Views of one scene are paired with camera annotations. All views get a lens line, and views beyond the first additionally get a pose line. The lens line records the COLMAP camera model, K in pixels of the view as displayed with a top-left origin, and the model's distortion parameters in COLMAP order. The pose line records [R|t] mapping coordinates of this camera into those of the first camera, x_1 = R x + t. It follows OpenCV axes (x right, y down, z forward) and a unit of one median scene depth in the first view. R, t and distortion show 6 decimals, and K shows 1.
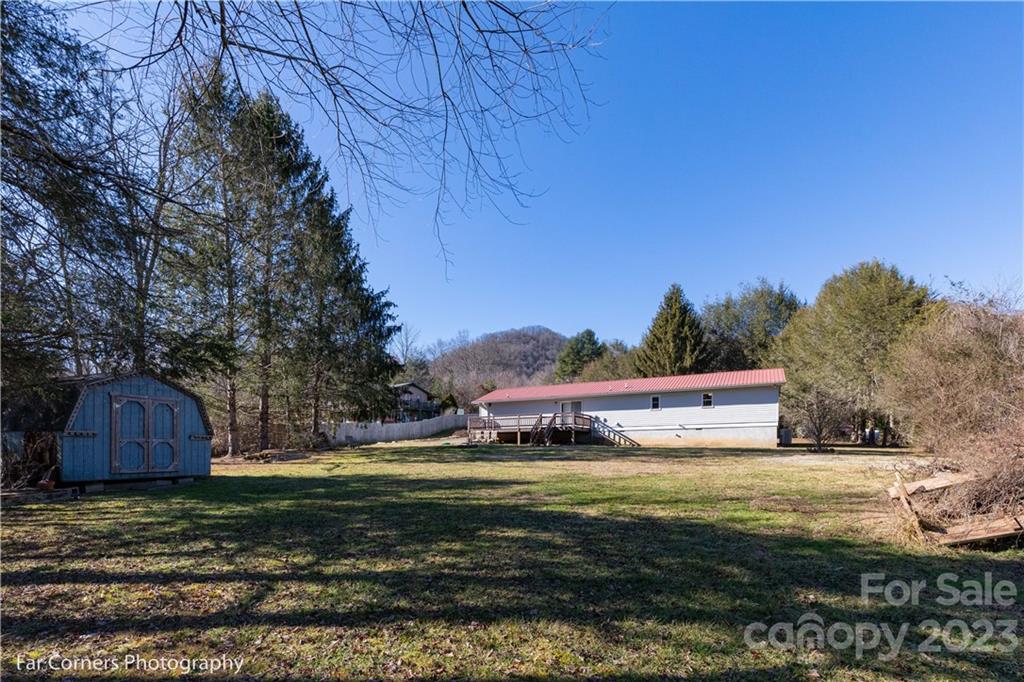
lens RADIAL K [[470.3, 0, 514.5], [0, 470.3, 368.7], [0, 0, 1]] dist [0.000937, 0.000358]
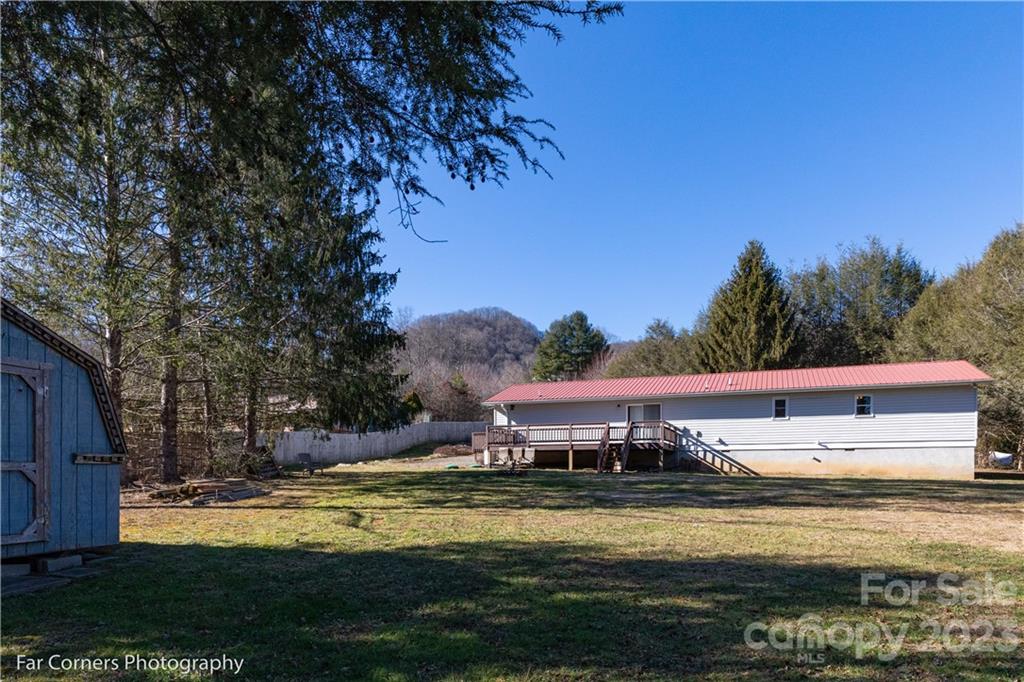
lens RADIAL K [[621.1, 0, 511.9], [0, 621.1, 377.1], [0, 0, 1]] dist [0.001141, 0.001276]
pose [[0.995763, 0.023243, 0.088976, -0.139450], [-0.024919, 0.999531, 0.017774, 0.021600], [-0.088521, -0.019916, 0.995875, 0.165039]]
